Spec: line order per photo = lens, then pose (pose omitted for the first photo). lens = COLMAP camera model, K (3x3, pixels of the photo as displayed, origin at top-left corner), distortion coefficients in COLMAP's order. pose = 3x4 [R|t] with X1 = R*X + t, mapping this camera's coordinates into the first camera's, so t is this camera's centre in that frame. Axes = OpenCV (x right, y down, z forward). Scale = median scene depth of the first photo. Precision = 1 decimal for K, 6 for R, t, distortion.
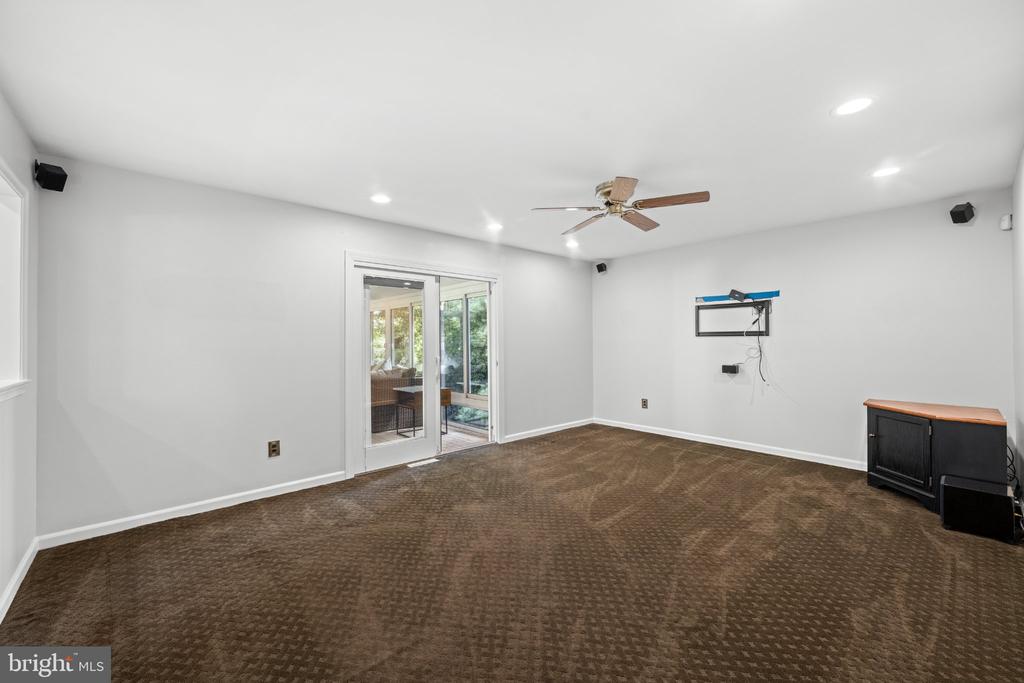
lens RADIAL K [[409.7, 0, 512.5], [0, 409.7, 340.2], [0, 0, 1]] dist [-0.002345, 0.000190]
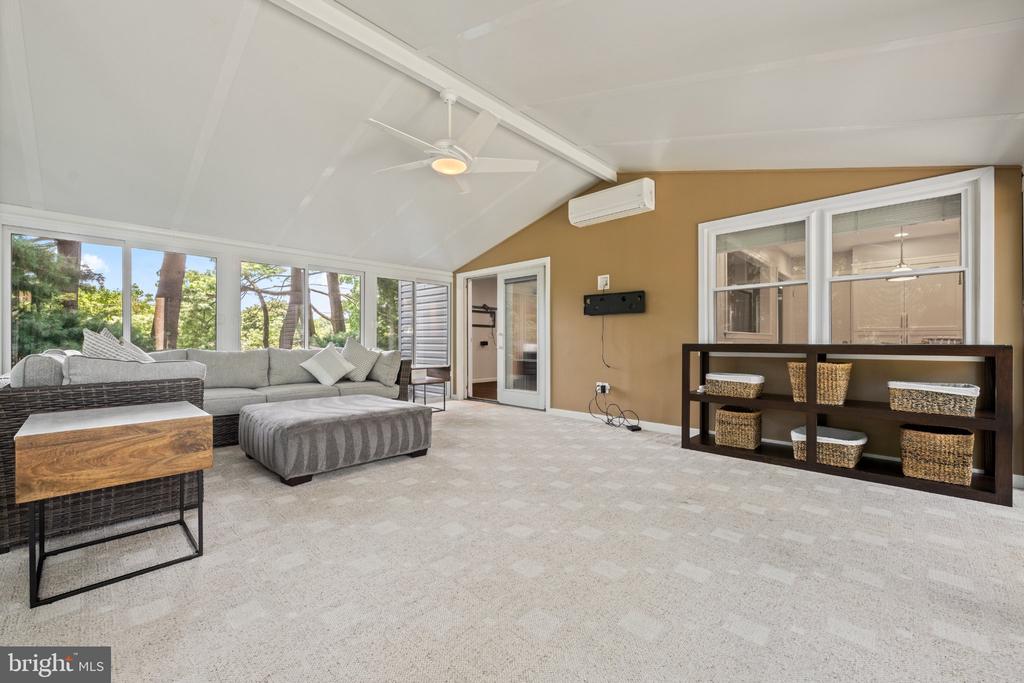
lens RADIAL K [[409.7, 0, 512.0], [0, 409.7, 341.6], [0, 0, 1]] dist [-0.002345, 0.000190]
pose [[-0.073751, 0.001224, 0.997276, -1.553153], [-0.001827, 0.999997, -0.001363, 0.066754], [-0.997275, -0.001922, -0.073749, 1.053871]]
